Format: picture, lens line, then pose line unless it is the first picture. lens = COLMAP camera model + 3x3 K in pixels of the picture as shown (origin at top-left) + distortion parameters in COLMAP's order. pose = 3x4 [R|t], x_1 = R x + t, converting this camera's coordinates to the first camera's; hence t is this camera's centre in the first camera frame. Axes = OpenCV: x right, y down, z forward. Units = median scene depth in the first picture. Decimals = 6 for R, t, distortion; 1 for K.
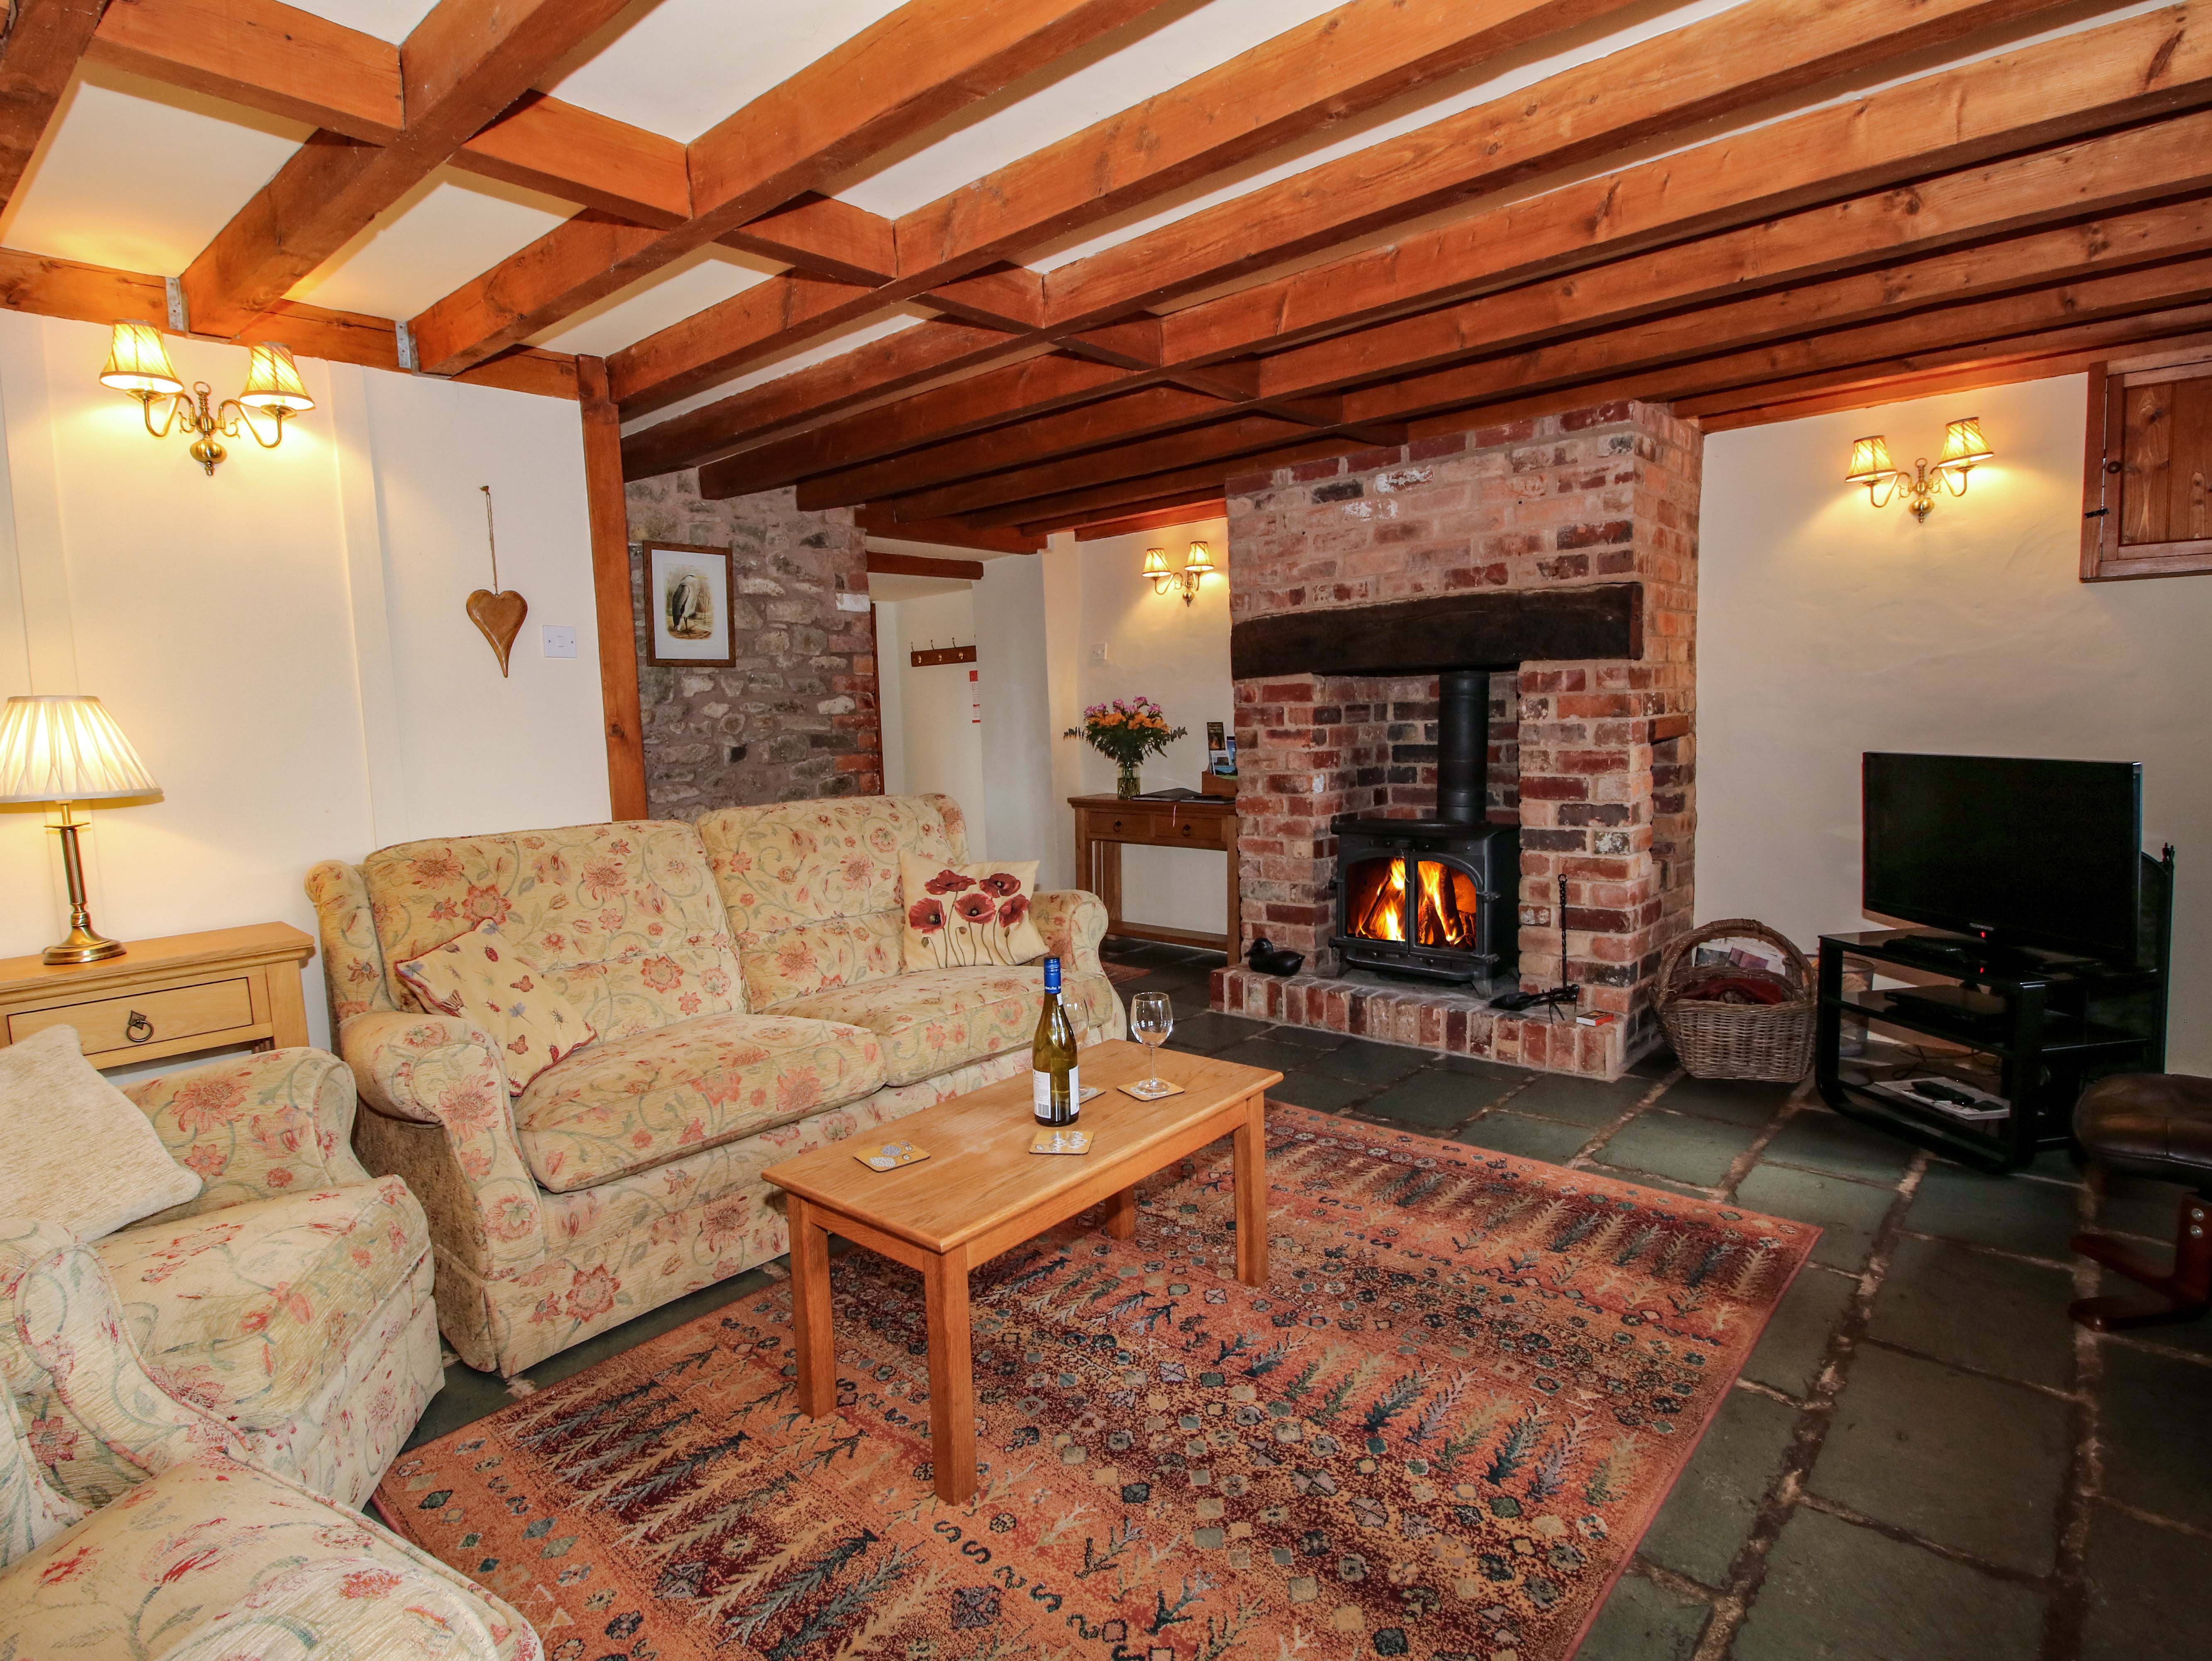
lens RADIAL K [[1159.3, 0, 1078.1], [0, 1159.3, 834.6], [0, 0, 1]] dist [-0.018683, -0.000088]
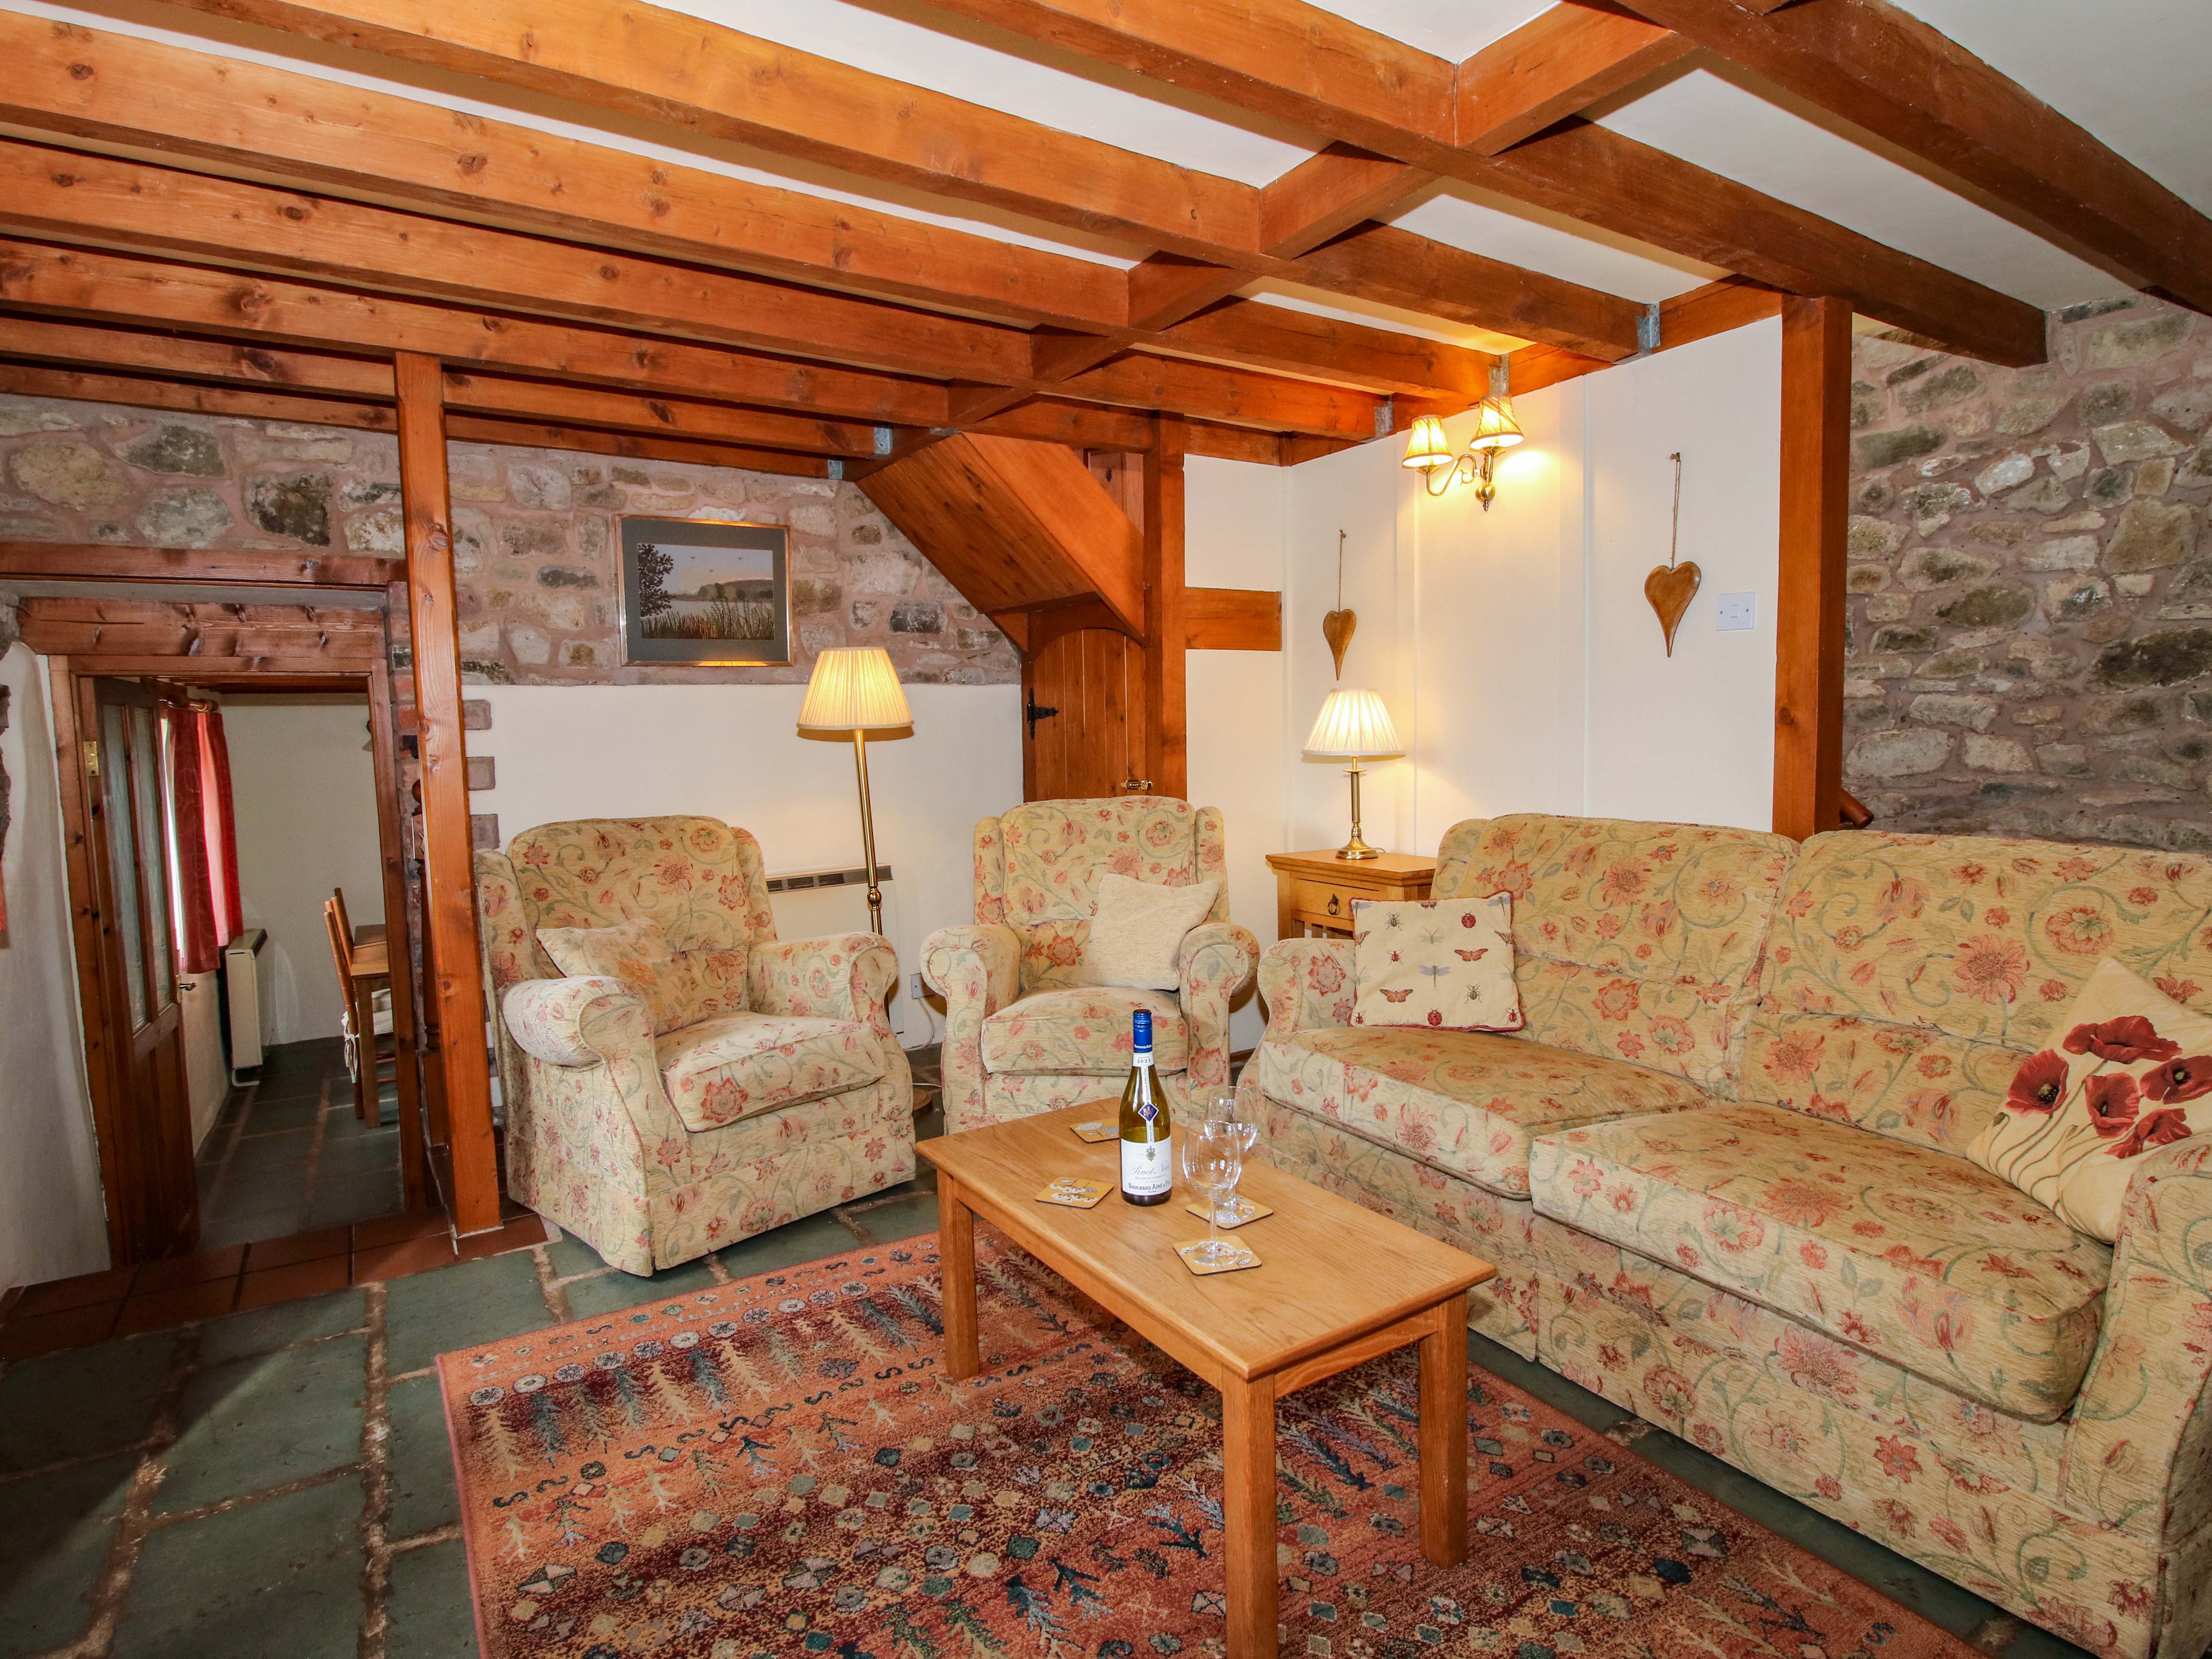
lens RADIAL K [[1155.3, 0, 1083.5], [0, 1155.3, 823.8], [0, 0, 1]] dist [0.003399, -0.013970]
pose [[-0.279239, 0.128272, -0.951615, 0.965326], [-0.061870, 0.986574, 0.151140, -0.200502], [0.958226, 0.101080, -0.267553, 1.409333]]
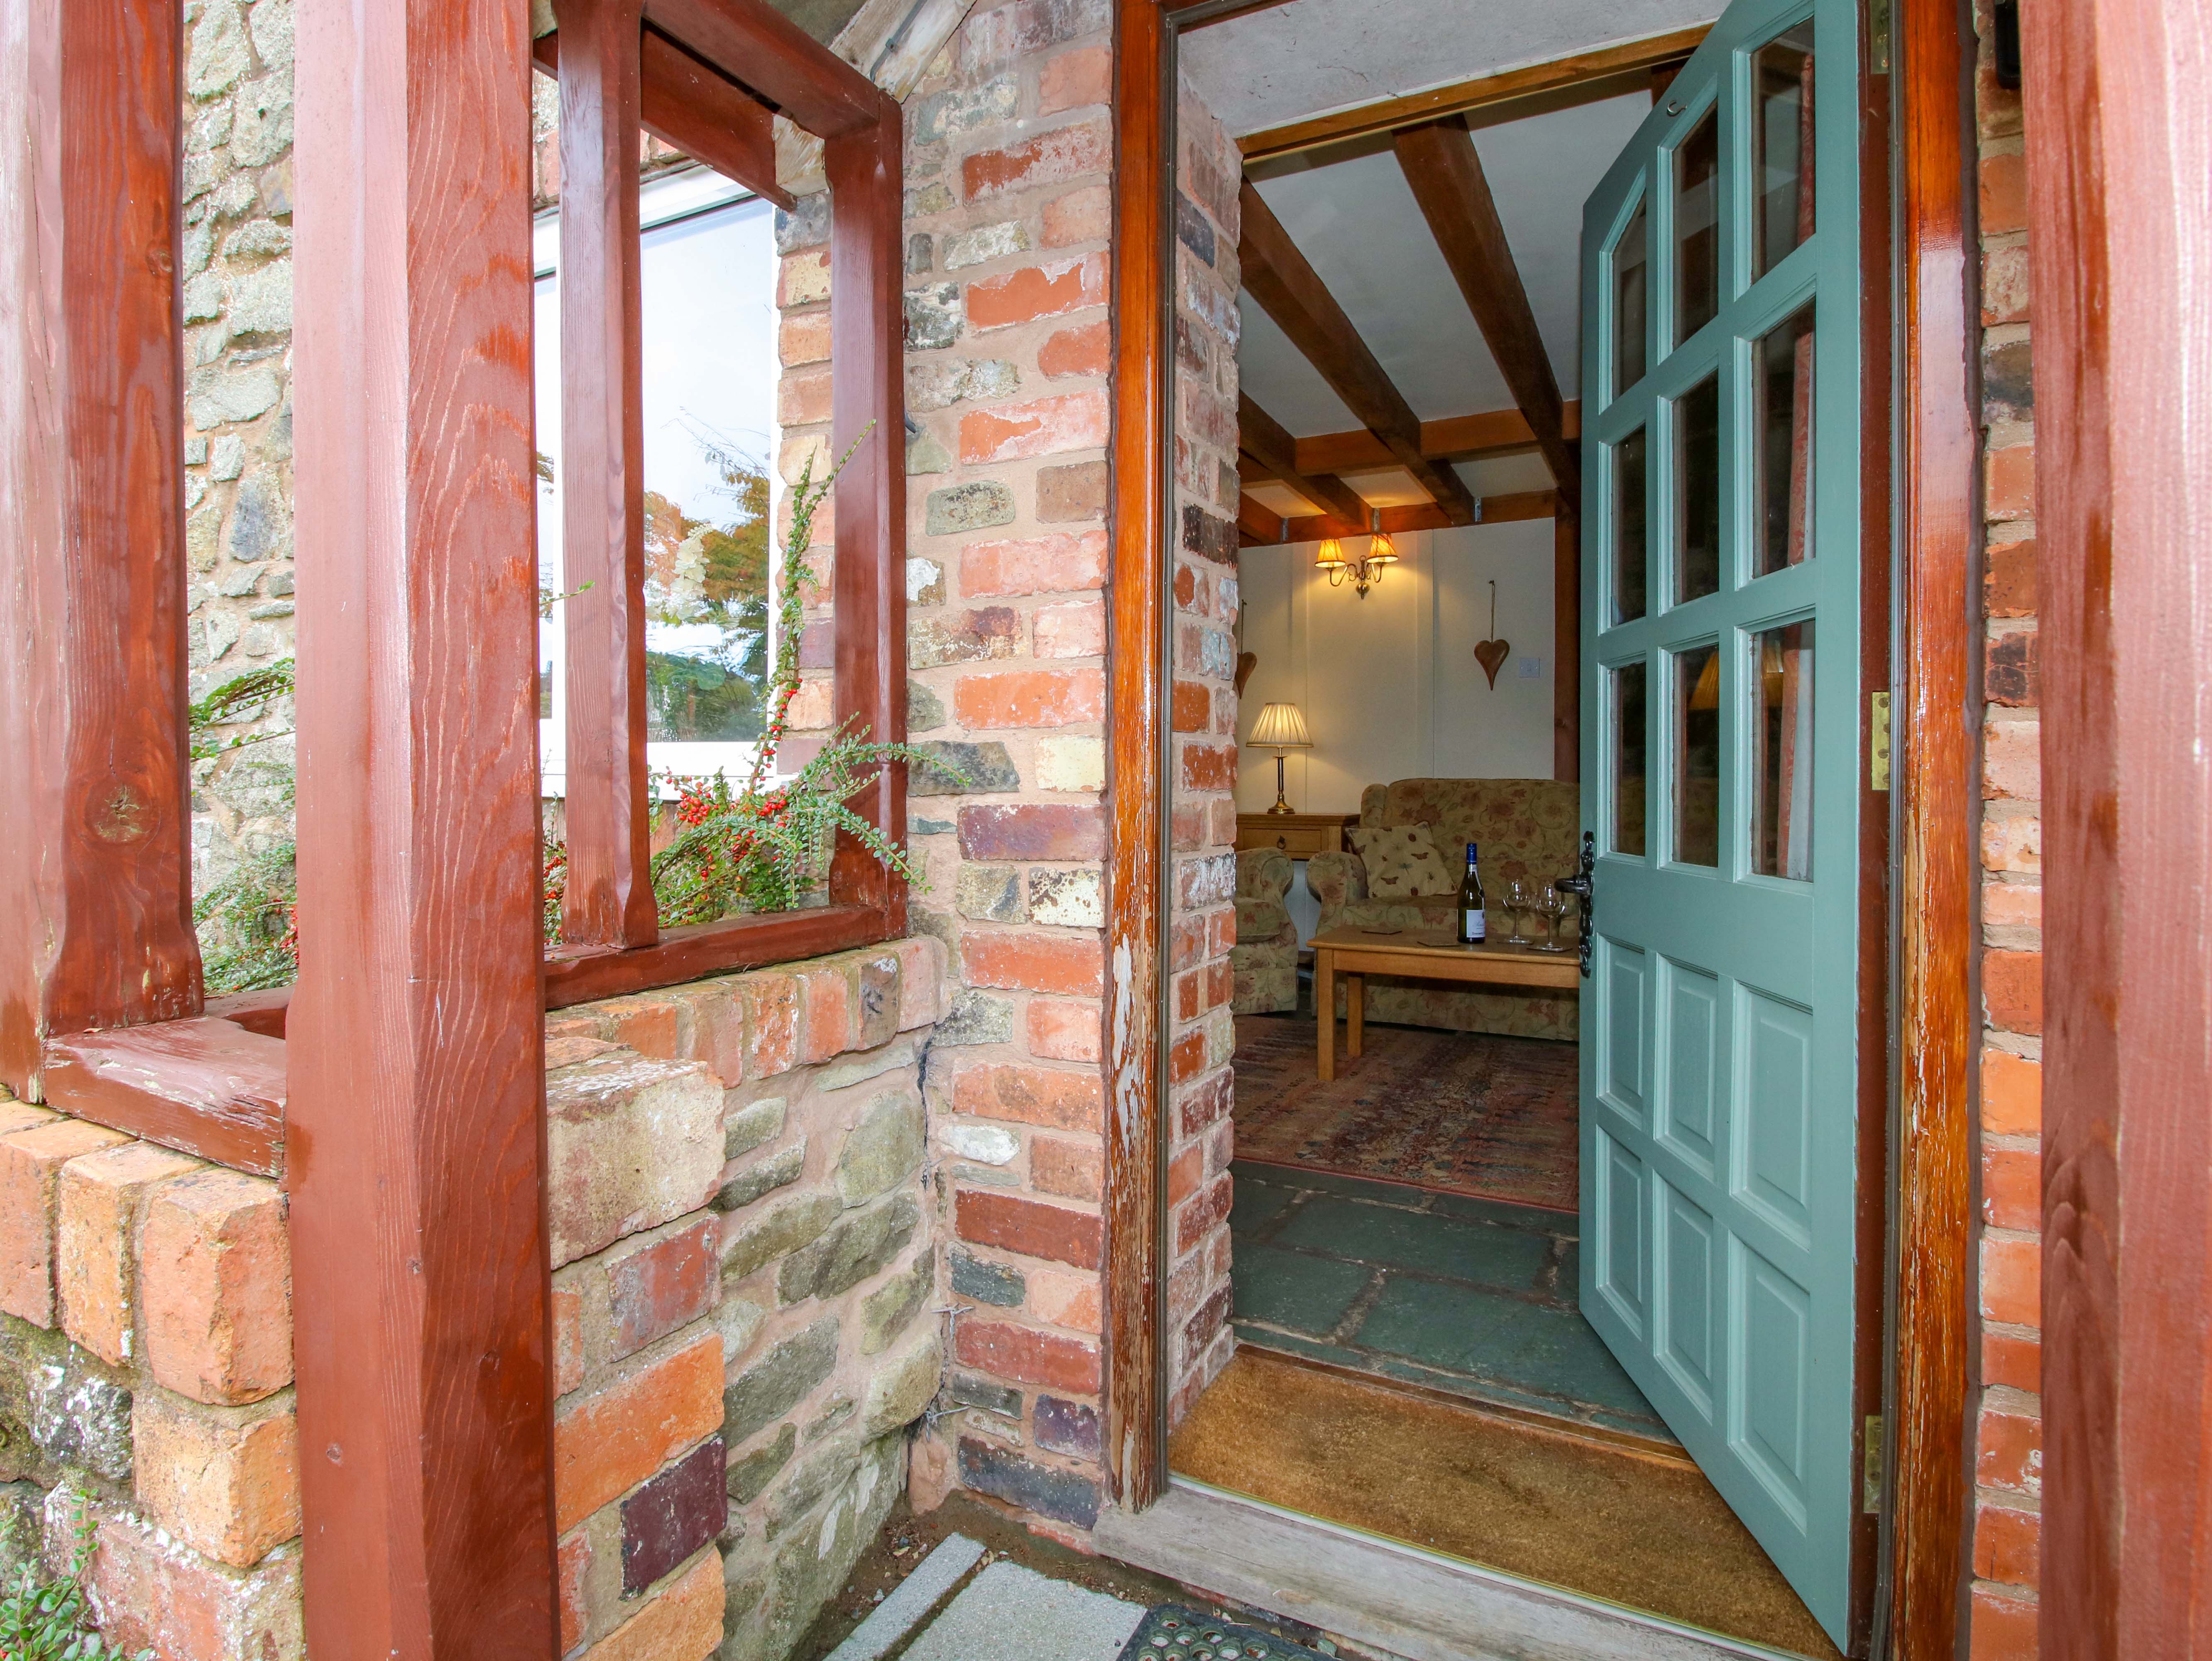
lens RADIAL K [[1132.5, 0, 1109.7], [0, 1132.5, 812.6], [0, 0, 1]] dist [-0.000875, -0.012571]
pose [[0.259428, 0.071880, -0.963084, 1.719422], [-0.112998, 0.992636, 0.043647, 0.058049], [0.959129, 0.097503, 0.265640, 0.047191]]
